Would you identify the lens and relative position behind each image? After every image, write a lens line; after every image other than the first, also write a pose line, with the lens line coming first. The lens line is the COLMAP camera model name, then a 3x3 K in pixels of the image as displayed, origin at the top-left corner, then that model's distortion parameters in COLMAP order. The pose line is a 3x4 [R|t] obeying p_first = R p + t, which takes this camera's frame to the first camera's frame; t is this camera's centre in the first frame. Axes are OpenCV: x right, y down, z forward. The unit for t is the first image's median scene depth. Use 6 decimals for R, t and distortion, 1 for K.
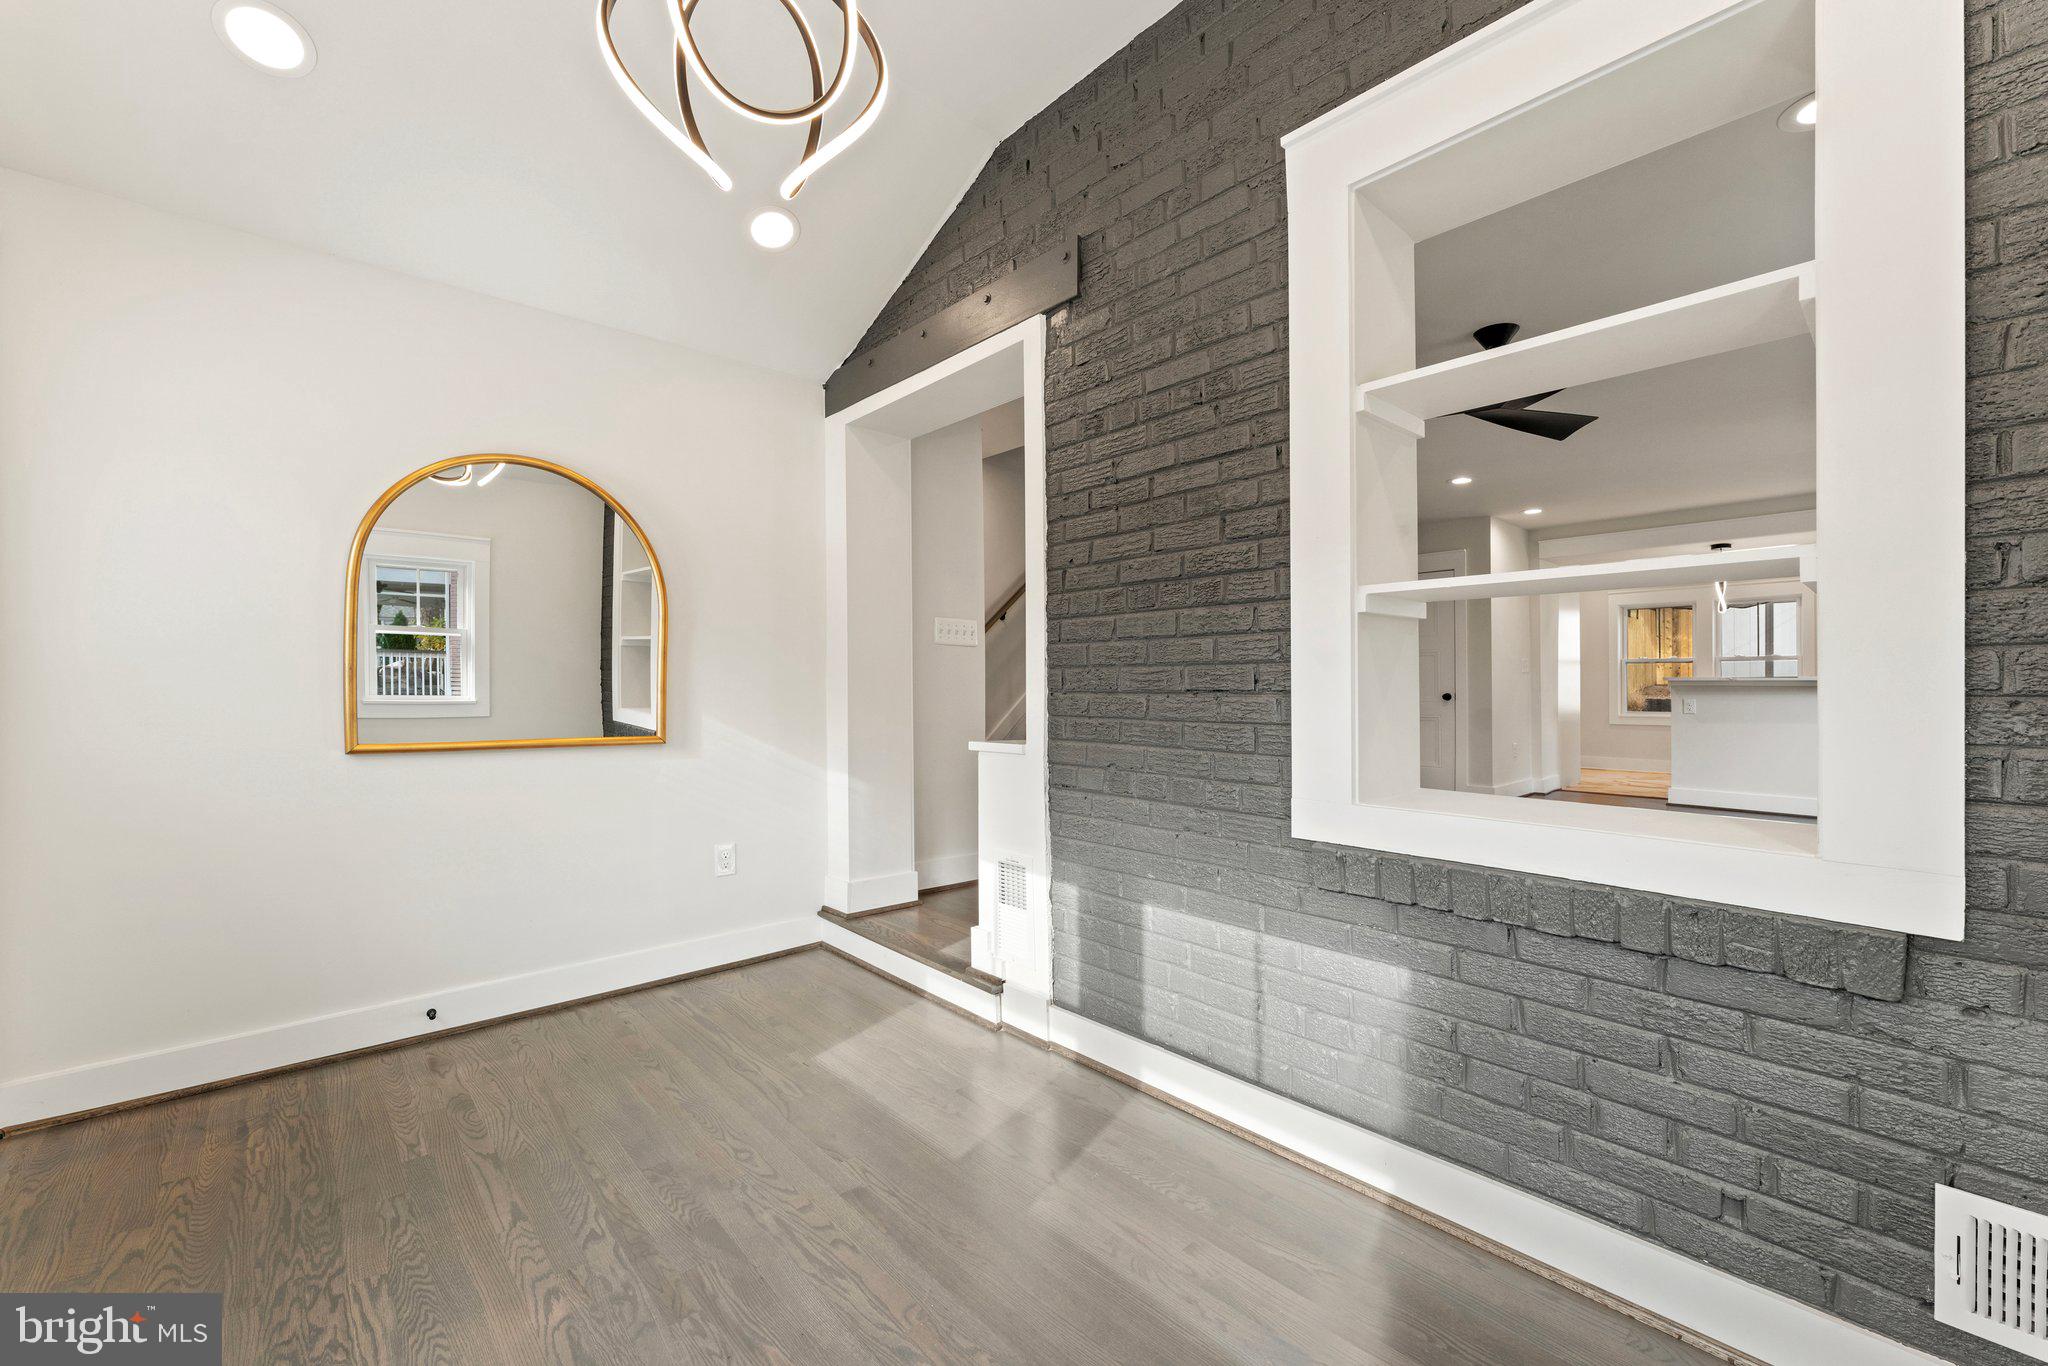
lens RADIAL K [[821.0, 0, 993.9], [0, 821.0, 684.5], [0, 0, 1]] dist [-0.001730, 0.000266]
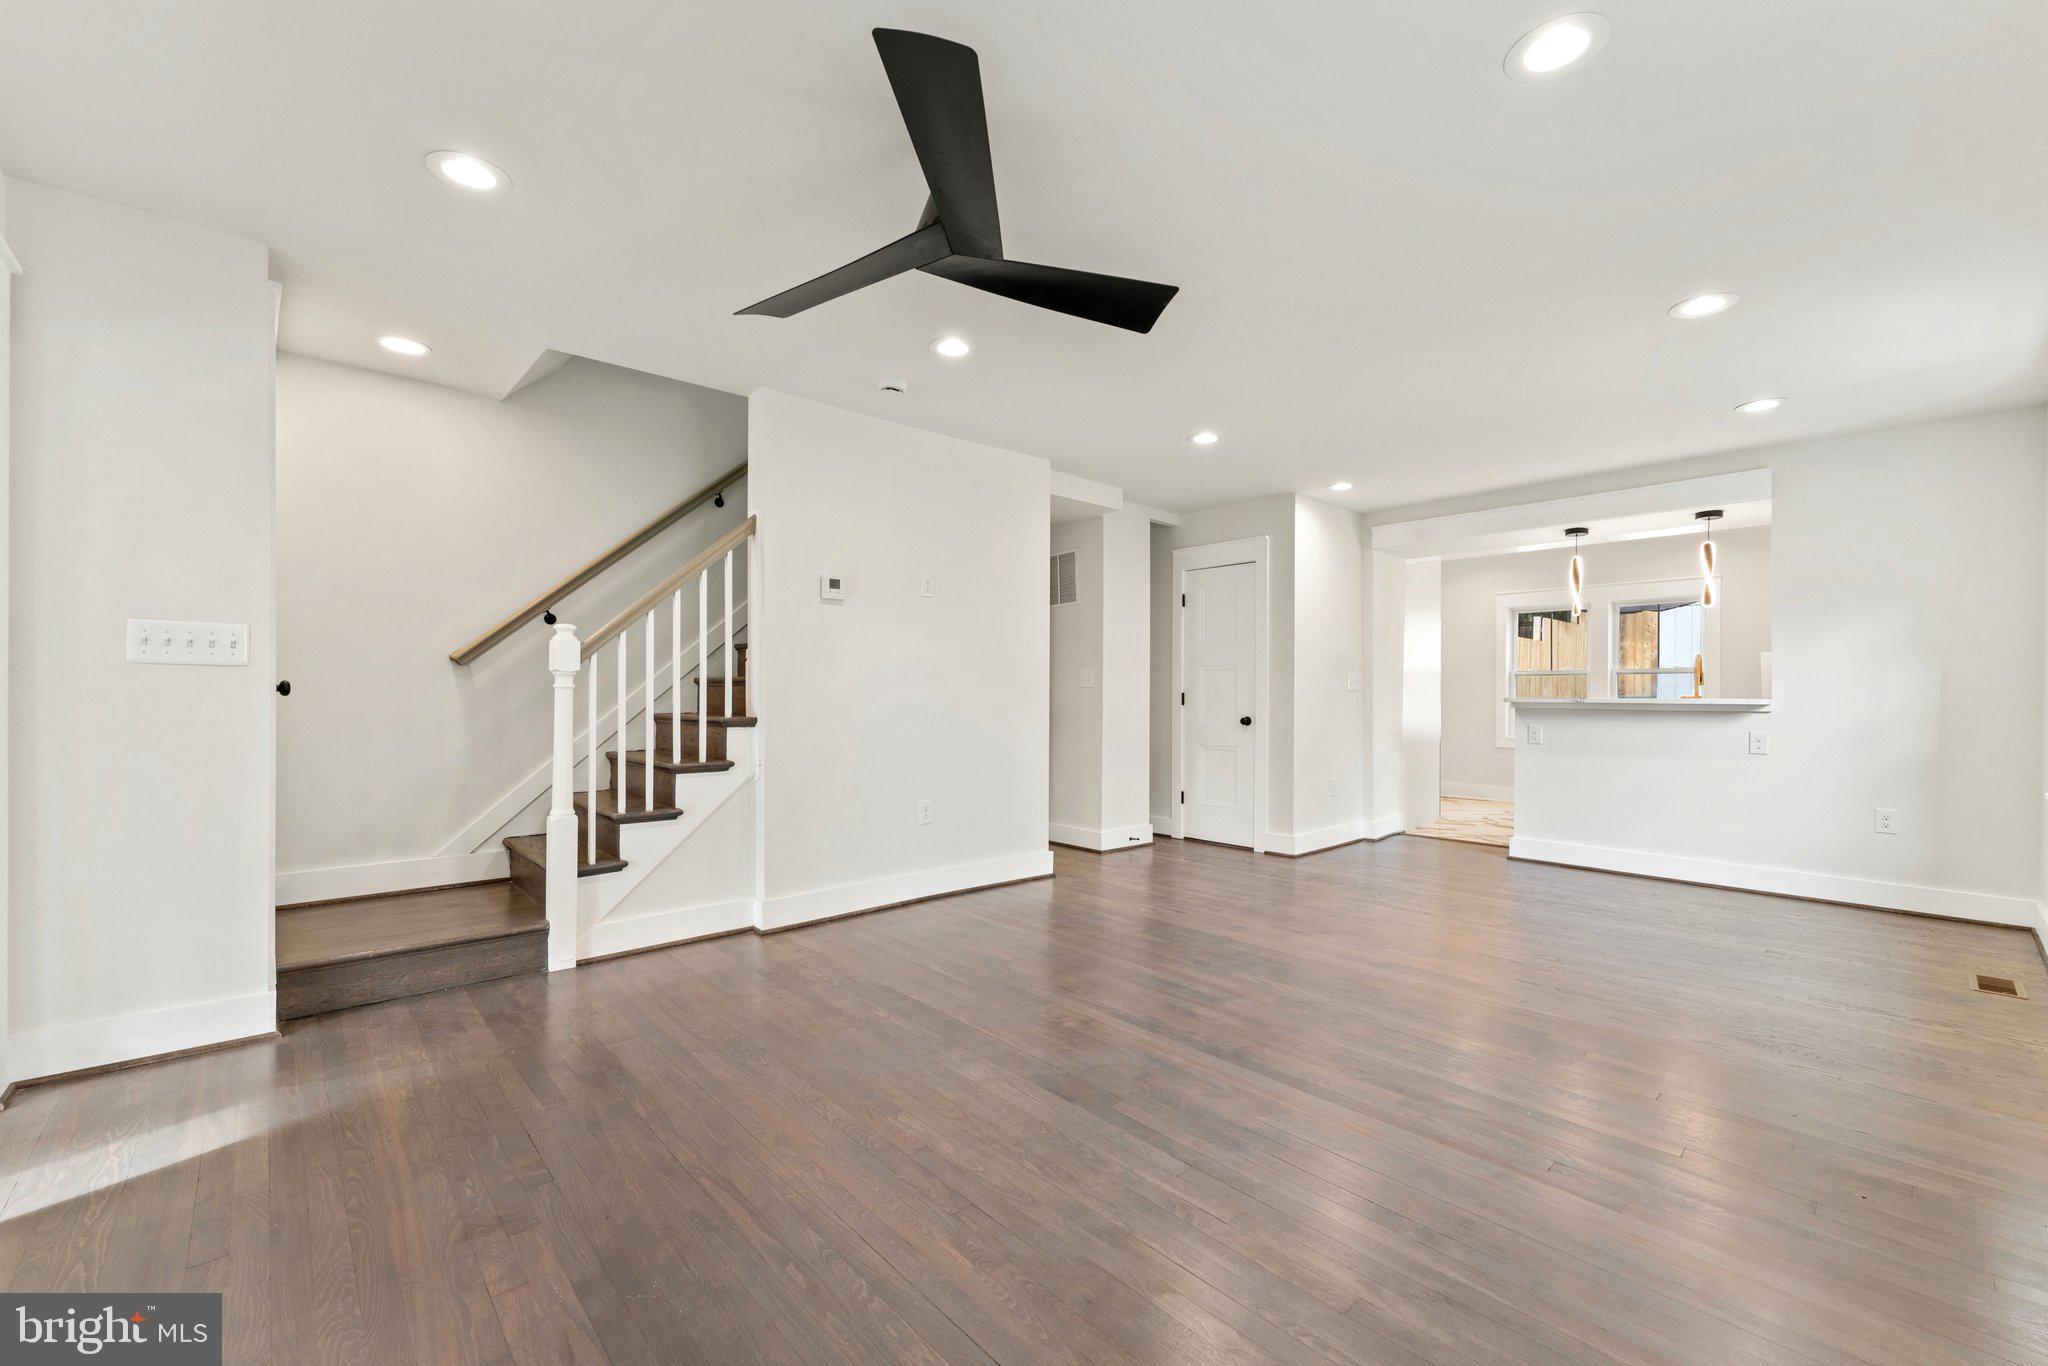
lens RADIAL K [[821.0, 0, 1005.0], [0, 821.0, 704.5], [0, 0, 1]] dist [-0.001730, 0.000266]
pose [[0.999886, 0.002092, 0.014945, 0.293208], [-0.002414, 0.999764, 0.021599, -0.017263], [-0.014896, -0.021632, 0.999655, 0.195662]]
